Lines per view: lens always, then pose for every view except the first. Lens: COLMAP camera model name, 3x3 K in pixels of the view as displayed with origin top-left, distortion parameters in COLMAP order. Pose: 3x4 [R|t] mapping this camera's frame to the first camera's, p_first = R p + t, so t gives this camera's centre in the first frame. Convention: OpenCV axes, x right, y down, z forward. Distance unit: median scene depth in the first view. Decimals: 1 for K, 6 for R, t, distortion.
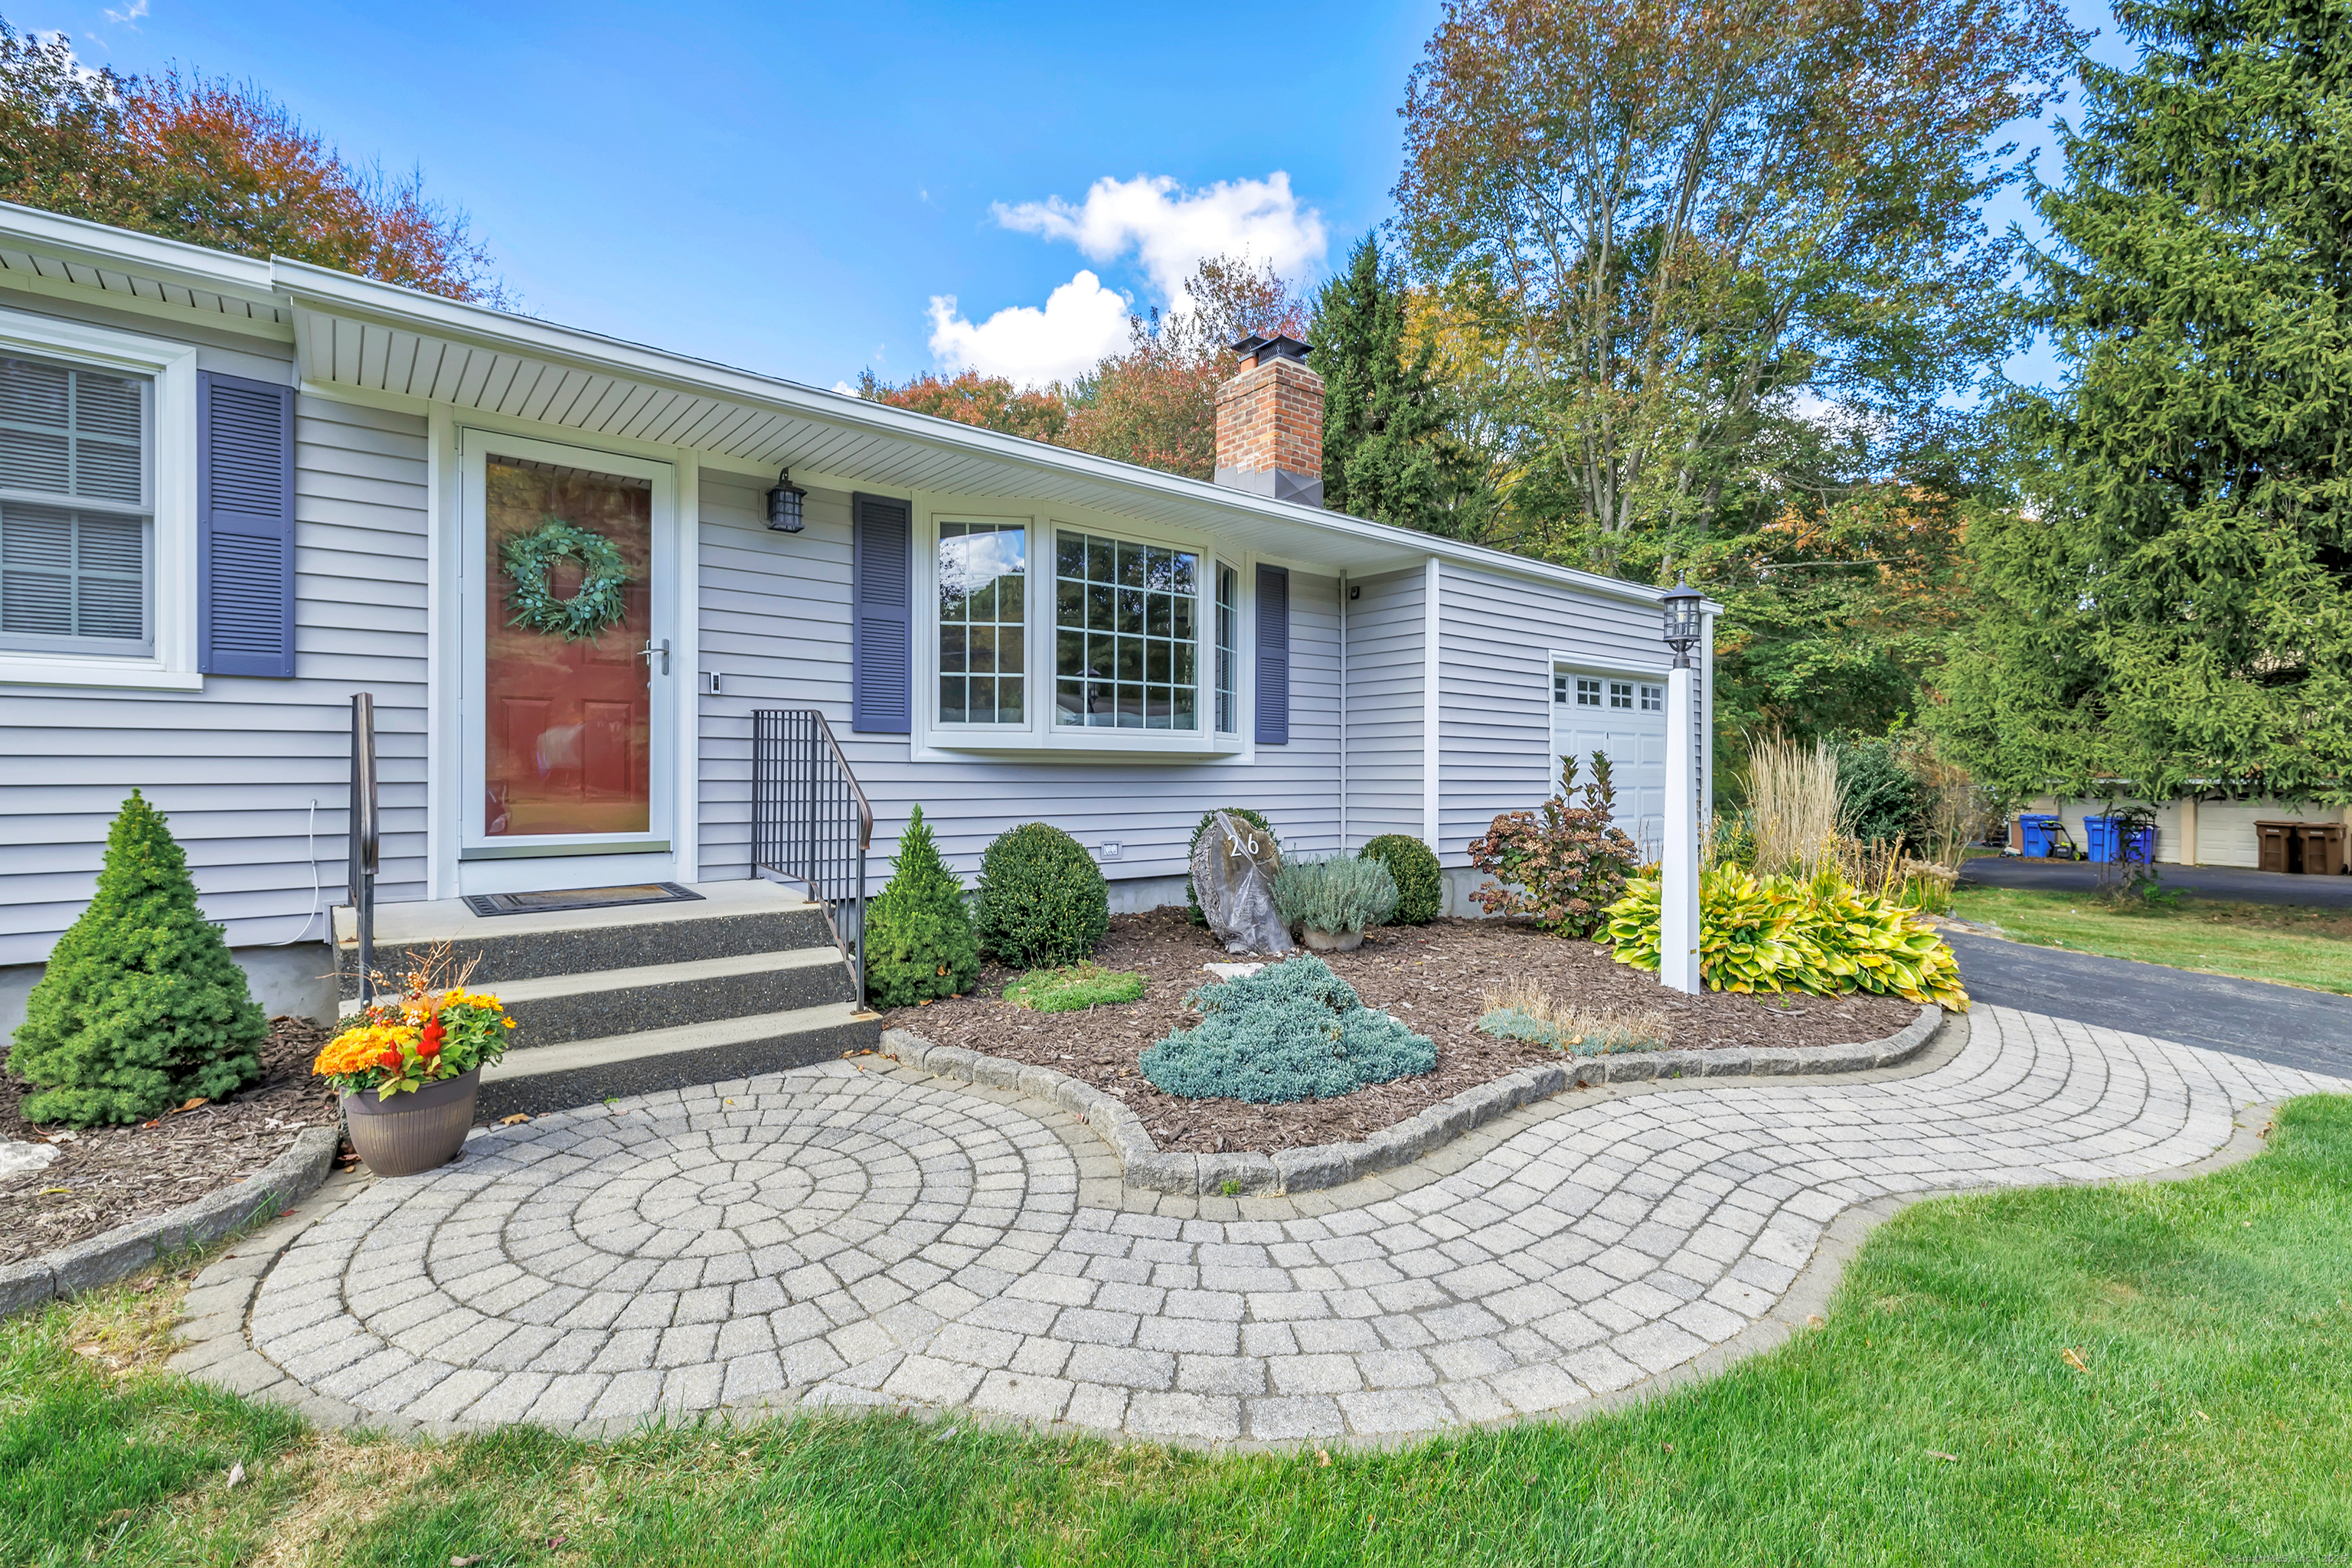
lens RADIAL K [[1030.7, 0, 1188.7], [0, 1030.7, 776.9], [0, 0, 1]] dist [-0.001044, -0.000019]
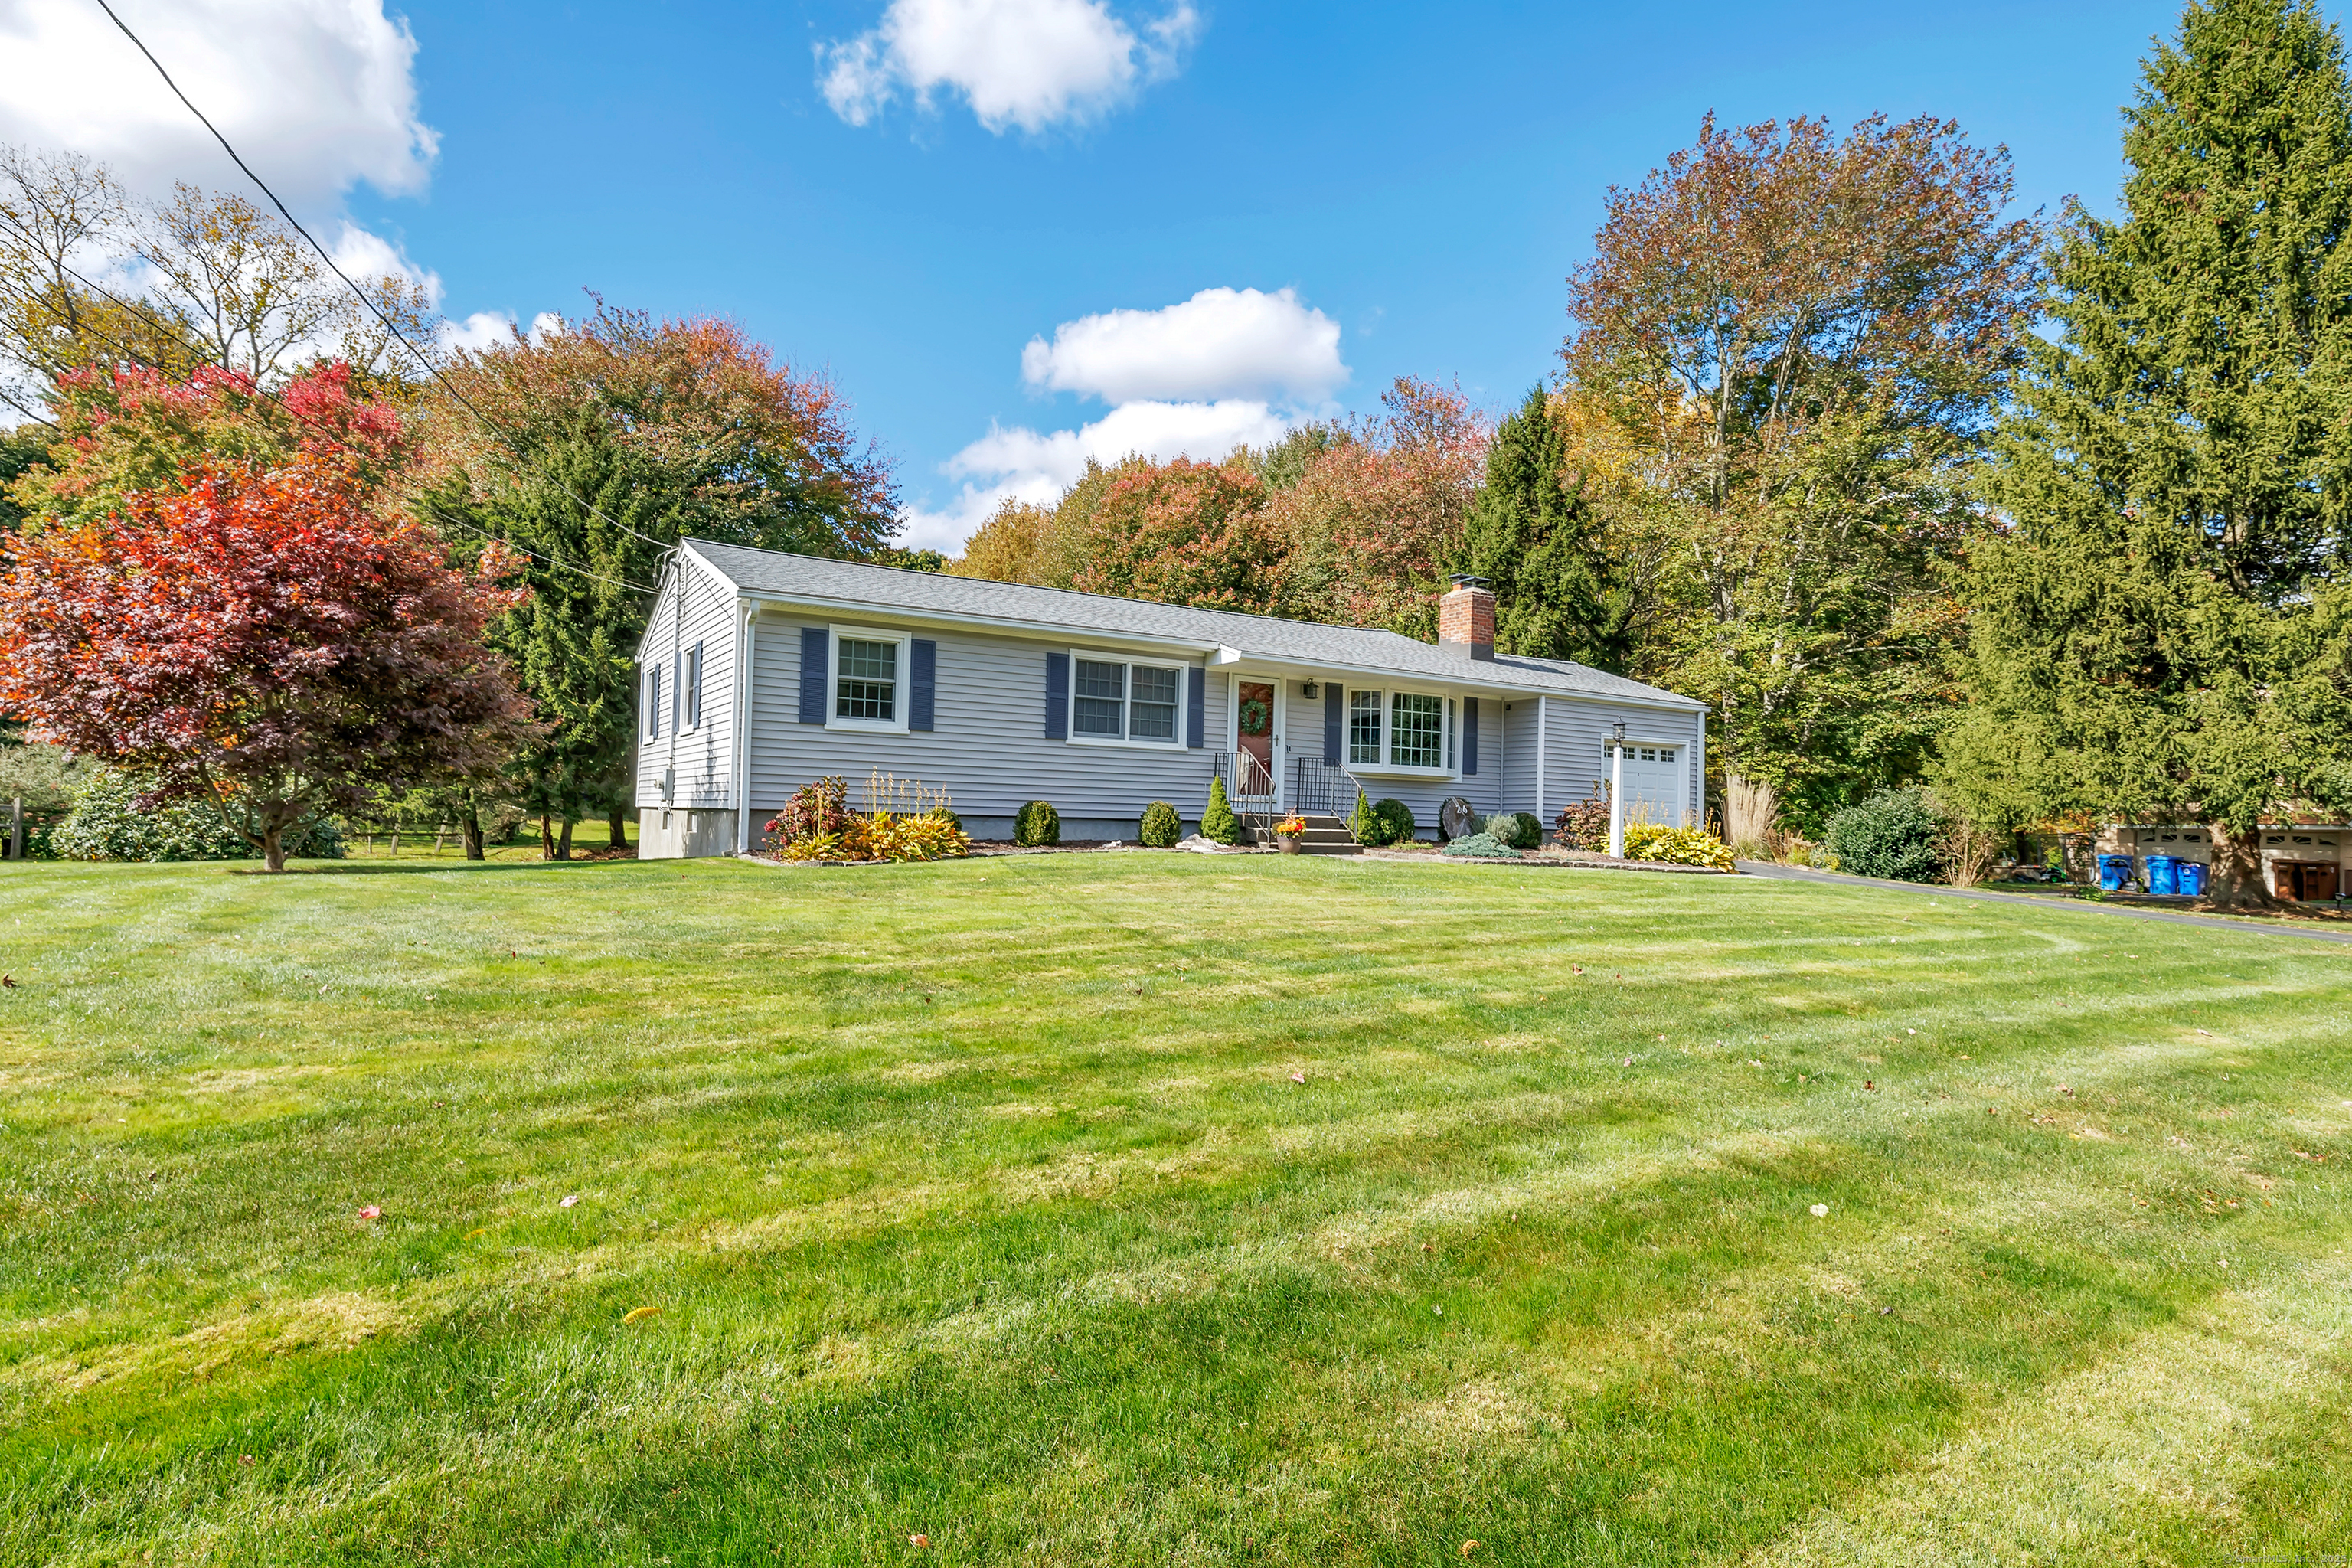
lens RADIAL K [[1123.4, 0, 1172.7], [0, 1123.4, 809.5], [0, 0, 1]] dist [-0.000414, -0.000007]
pose [[0.988565, 0.020462, -0.149398, -0.215319], [-0.022492, 0.999676, -0.011909, 0.098938], [0.149106, 0.015133, 0.988705, -1.718489]]
